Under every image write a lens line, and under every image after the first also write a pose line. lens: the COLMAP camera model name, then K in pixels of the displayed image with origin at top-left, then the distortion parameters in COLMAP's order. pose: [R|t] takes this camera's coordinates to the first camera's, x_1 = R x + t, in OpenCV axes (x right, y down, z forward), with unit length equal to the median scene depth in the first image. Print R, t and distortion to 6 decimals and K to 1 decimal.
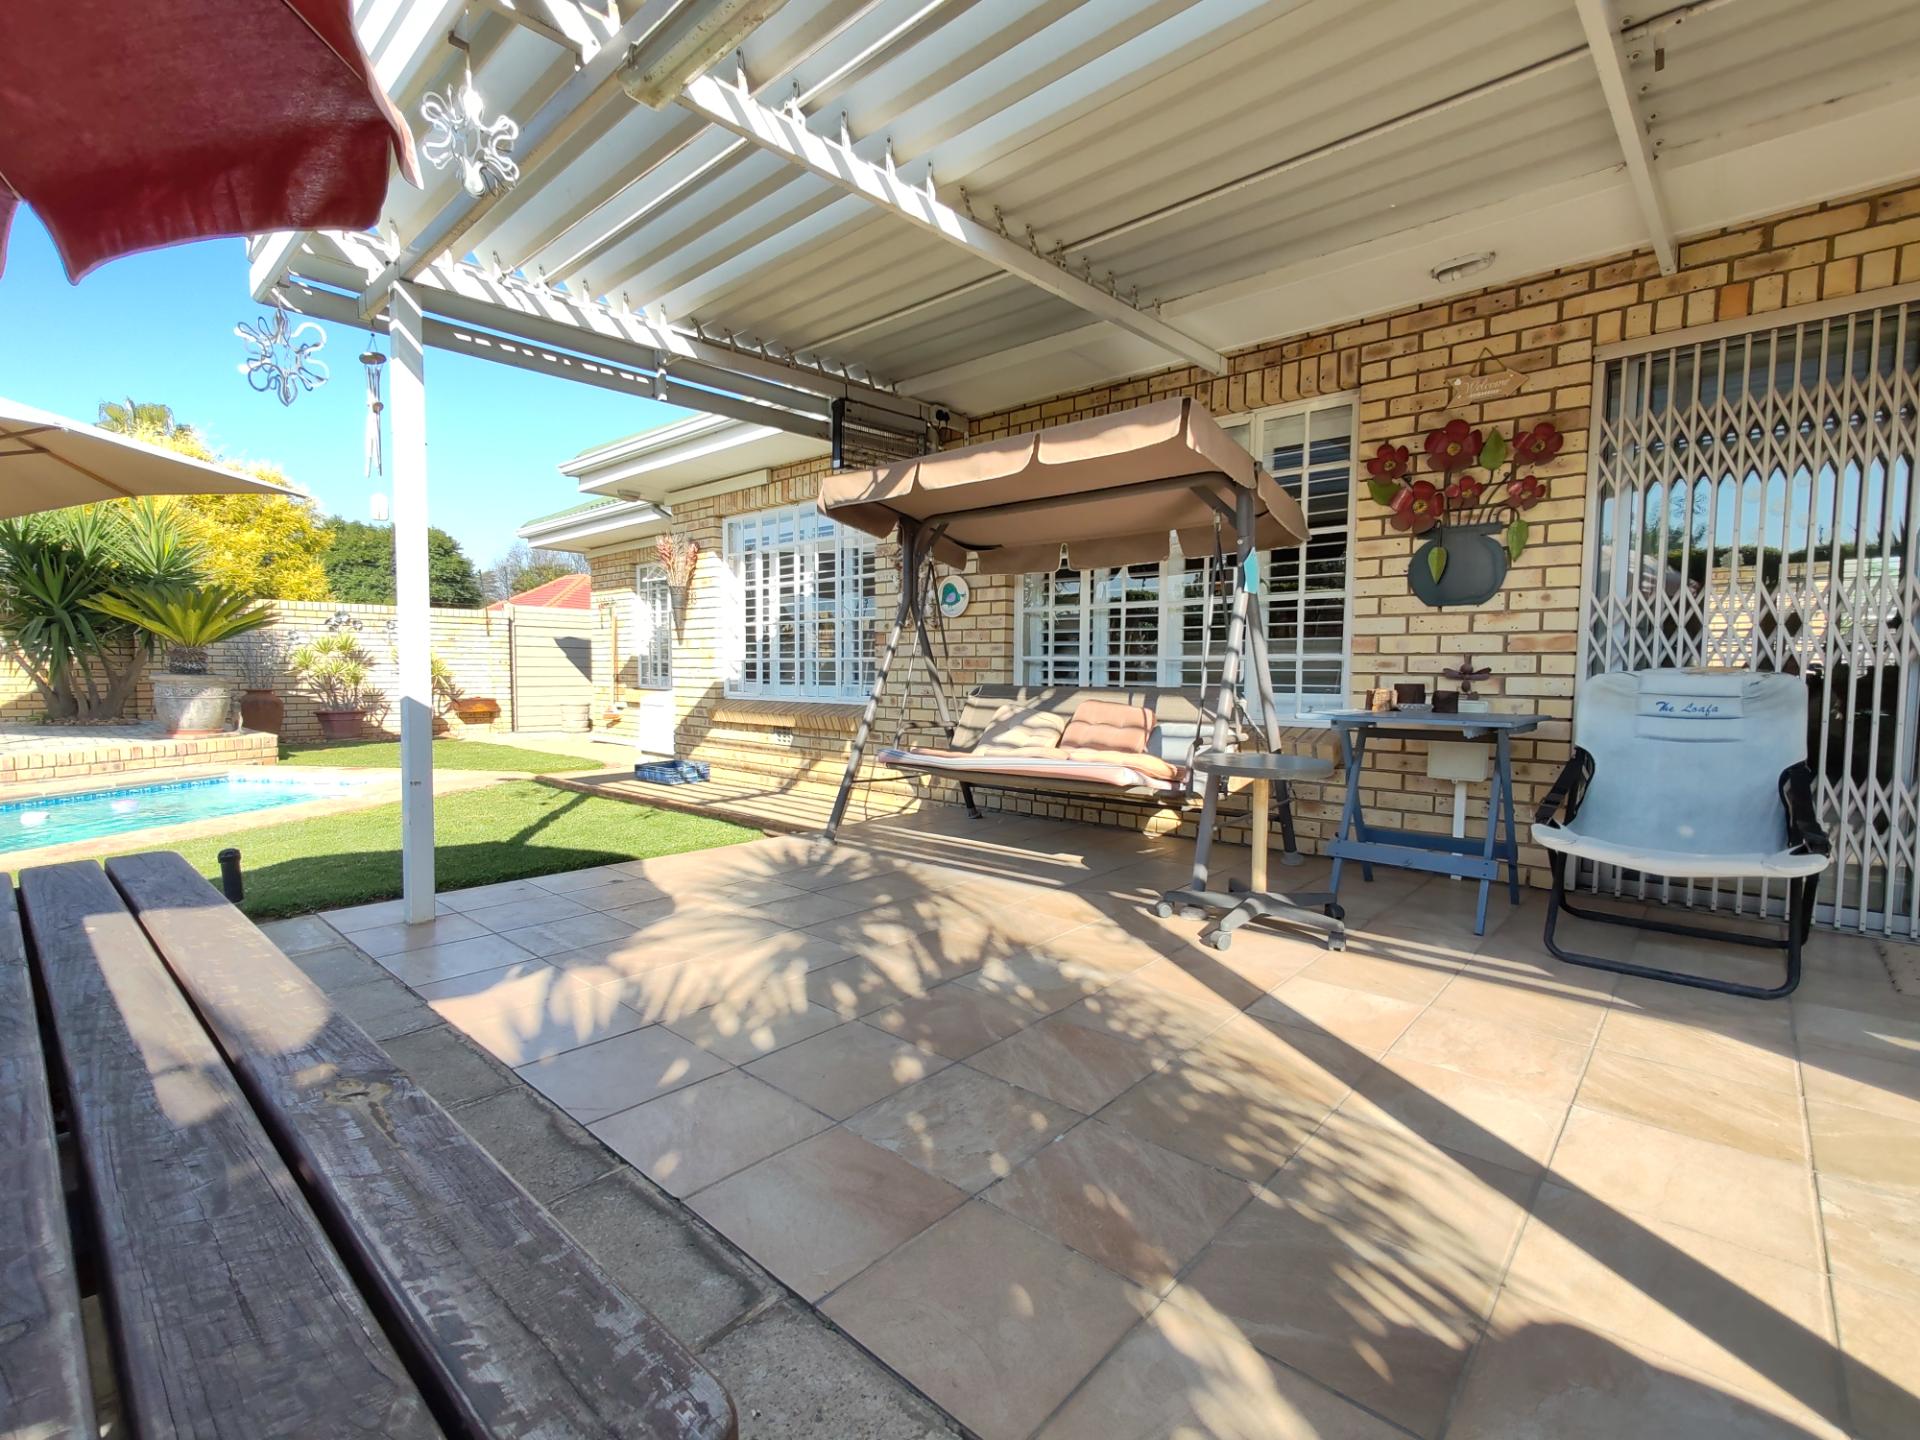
lens RADIAL K [[870.3, 0, 951.1], [0, 870.3, 719.6], [0, 0, 1]] dist [-0.001614, 0.002700]
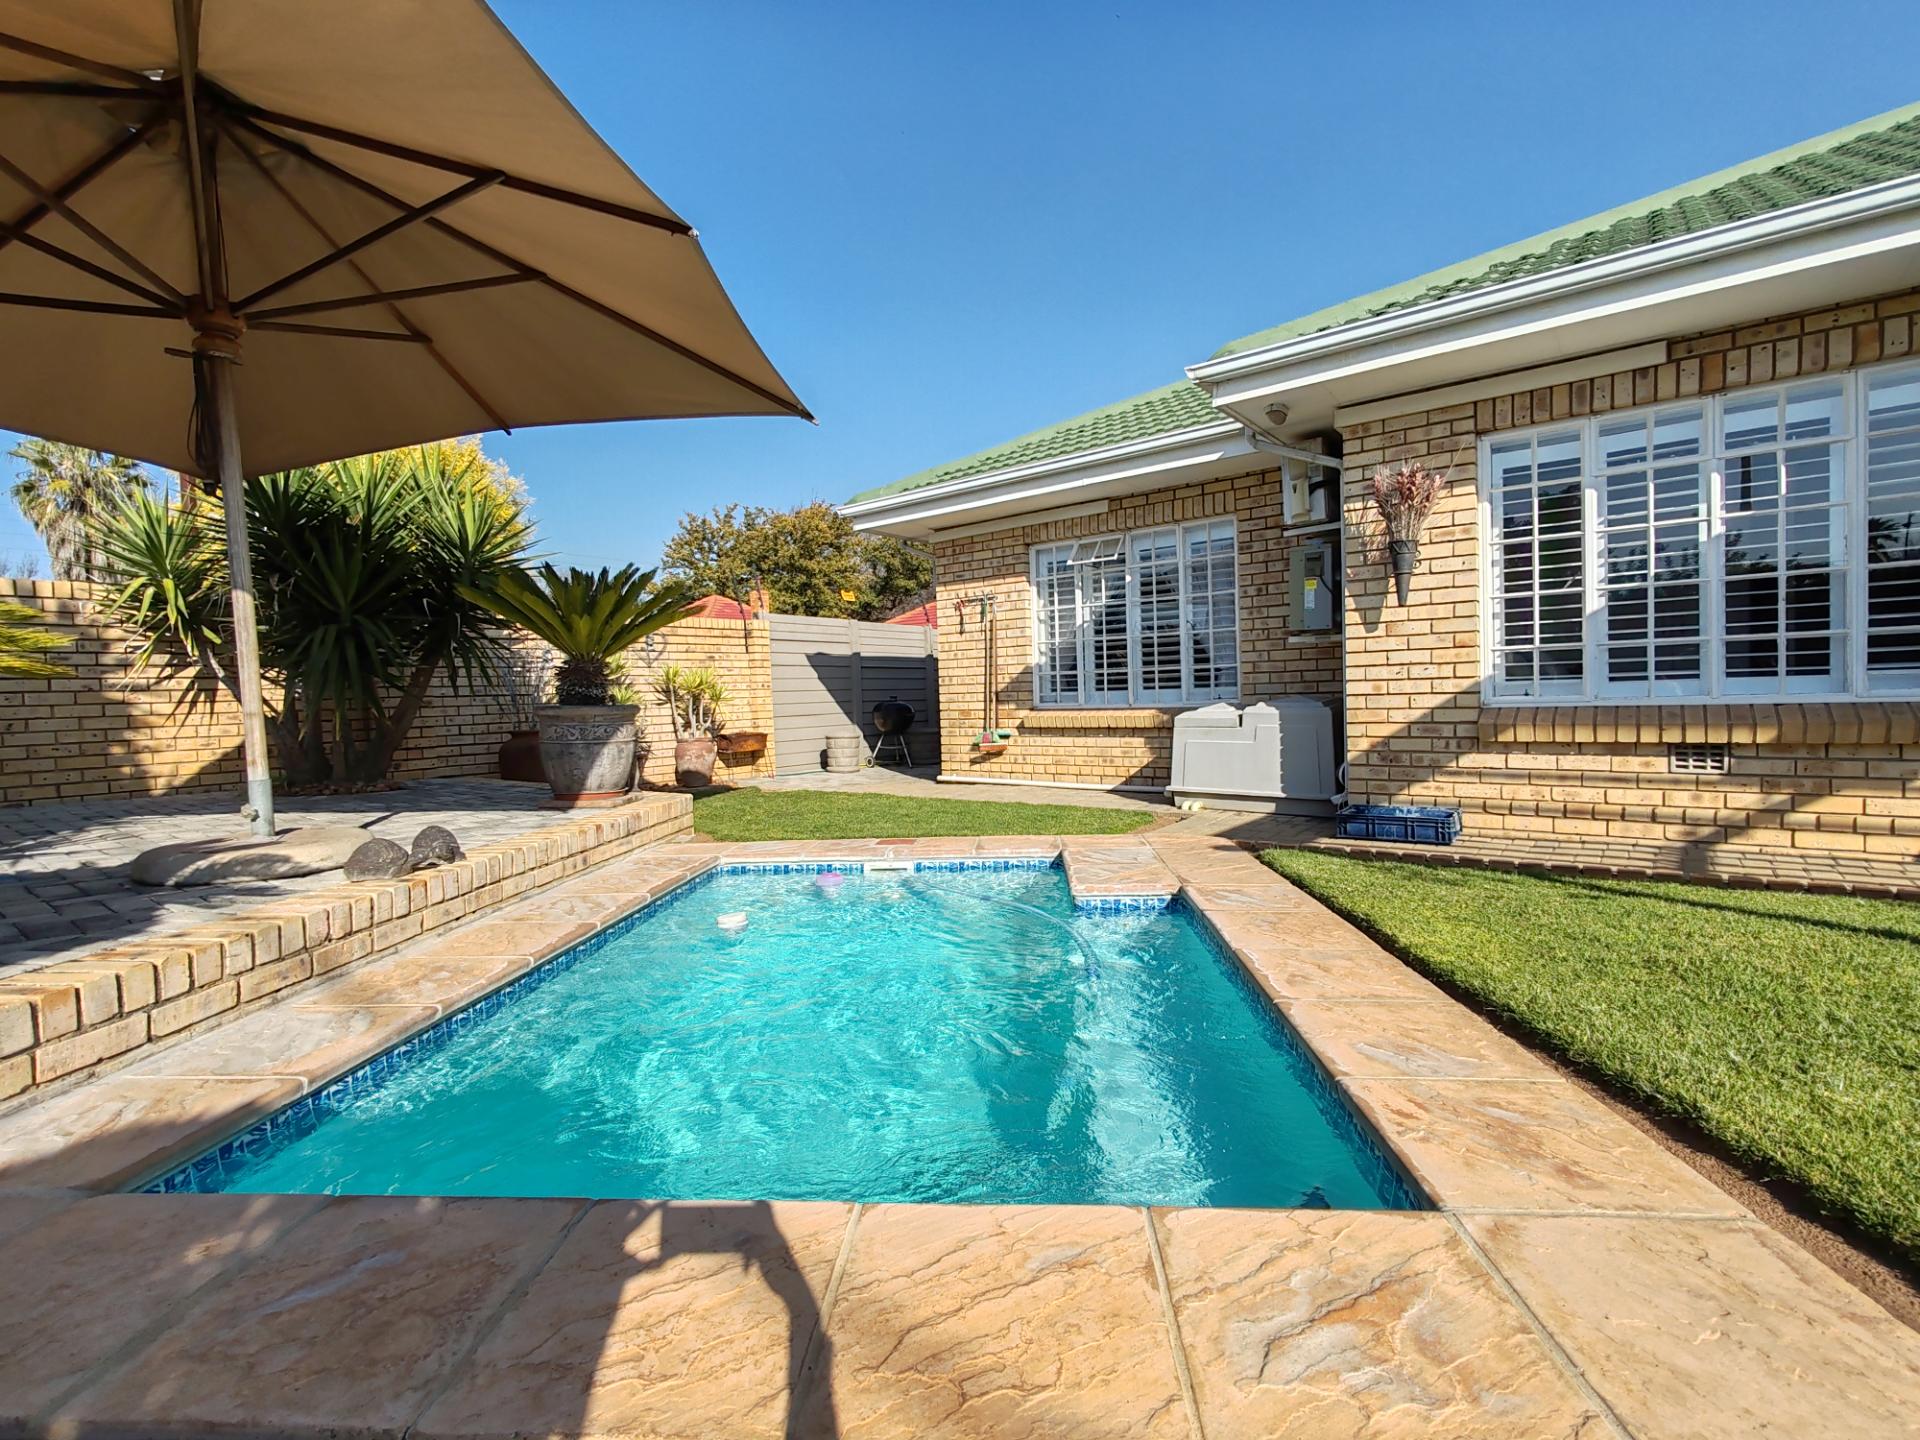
lens RADIAL K [[870.3, 0, 953.4], [0, 870.3, 723.9], [0, 0, 1]] dist [-0.001614, 0.002700]
pose [[0.996484, -0.039480, 0.073892, -0.808141], [0.041284, 0.998882, -0.023043, -0.015245], [-0.072899, 0.026013, 0.997000, 0.420339]]
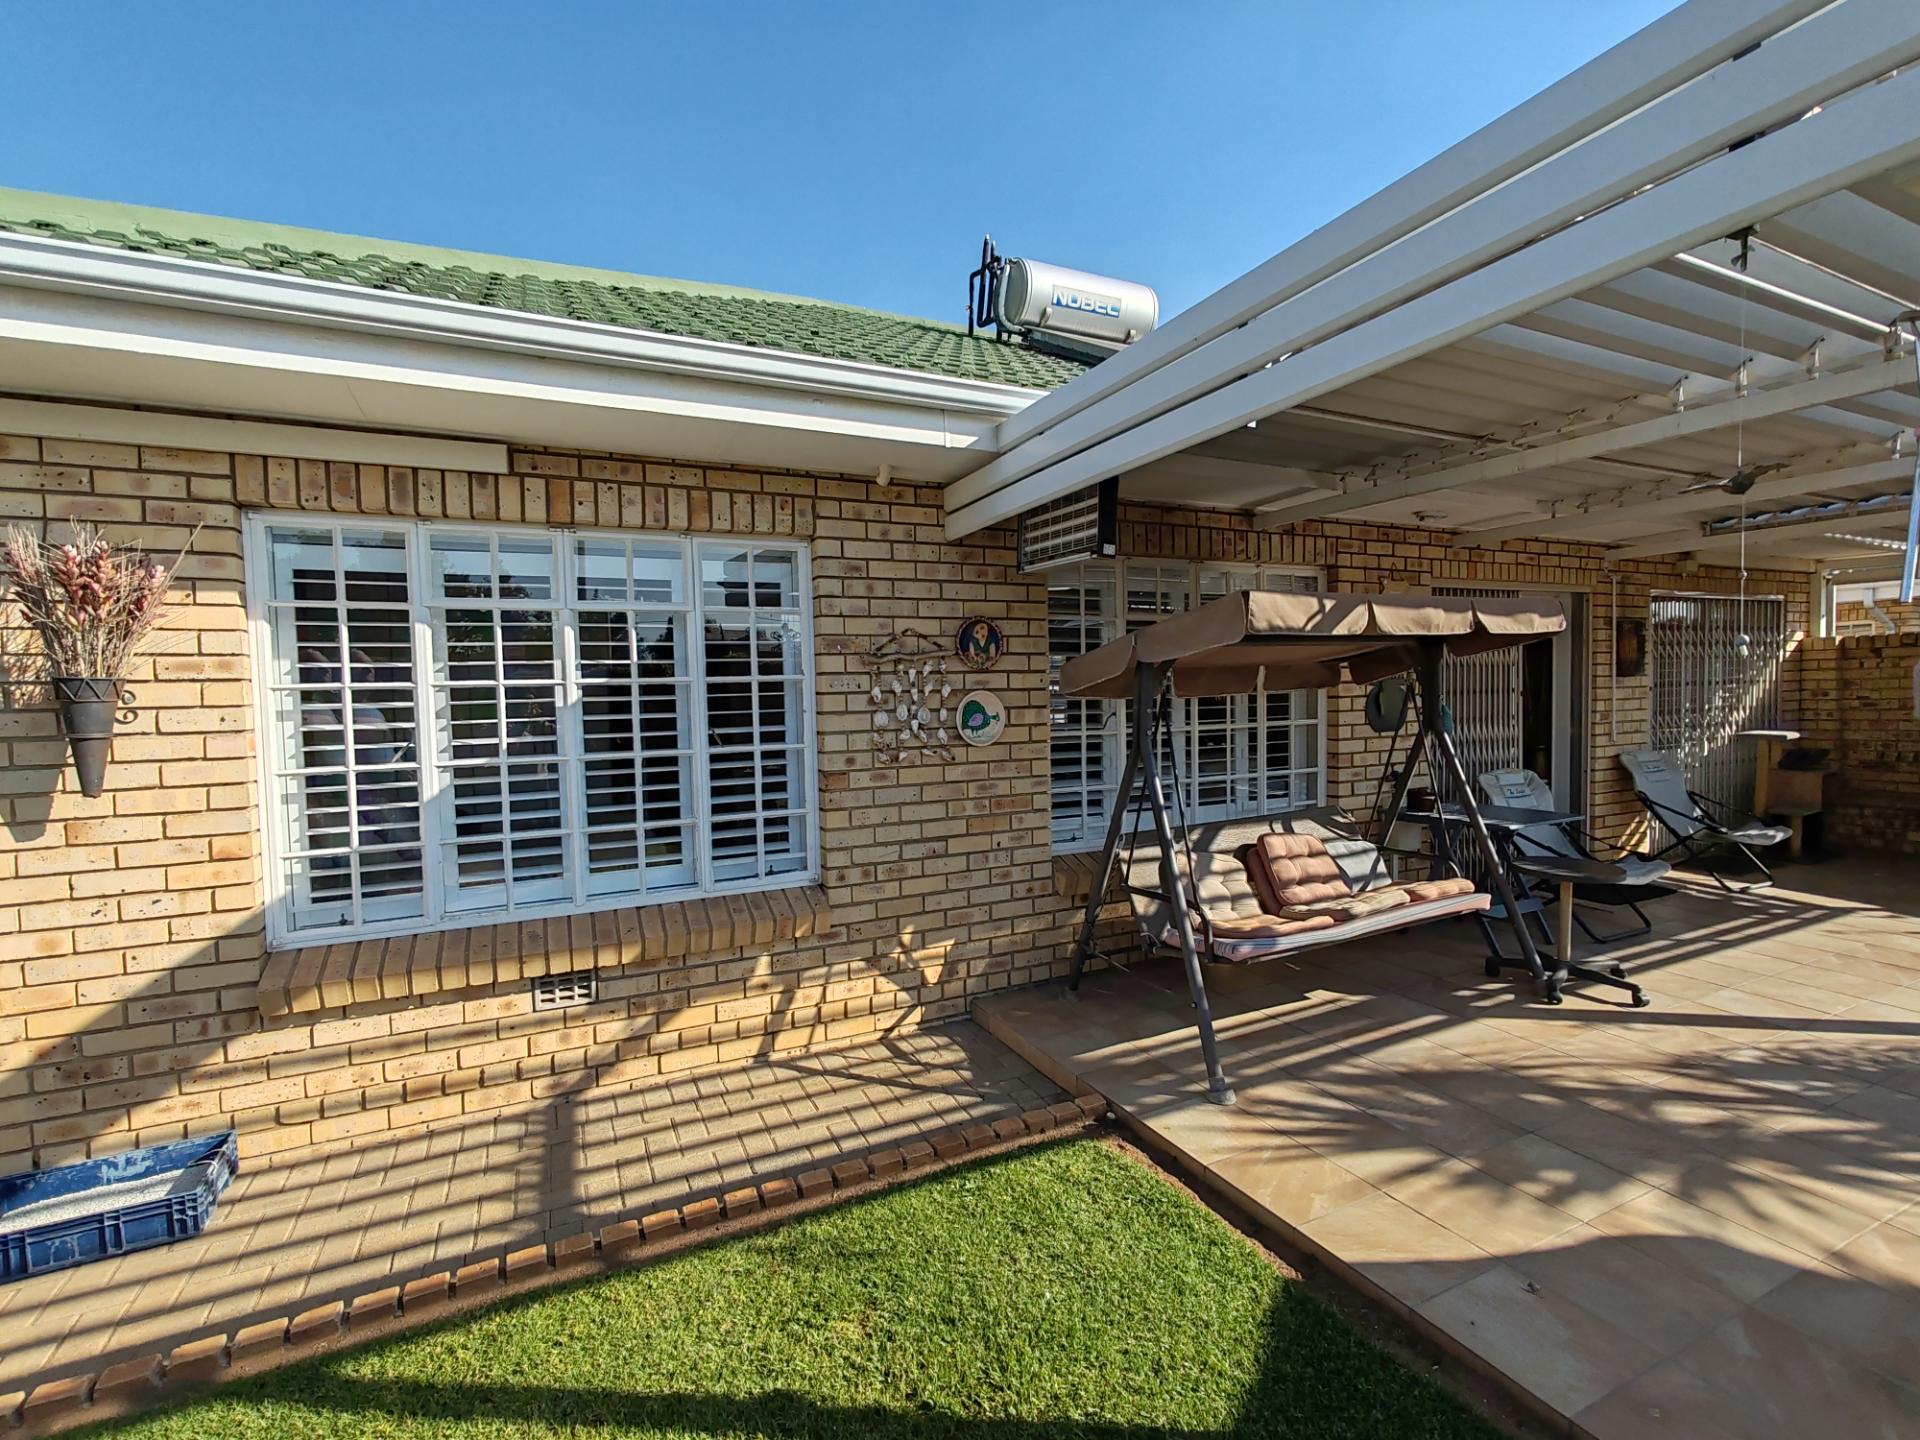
lens RADIAL K [[870.3, 0, 956.8], [0, 870.3, 722.7], [0, 0, 1]] dist [-0.001614, 0.002700]
pose [[0.372043, -0.053597, 0.926667, -0.582011], [0.077910, 0.996612, 0.026362, -0.133258], [-0.924940, 0.062389, 0.374958, 0.618272]]
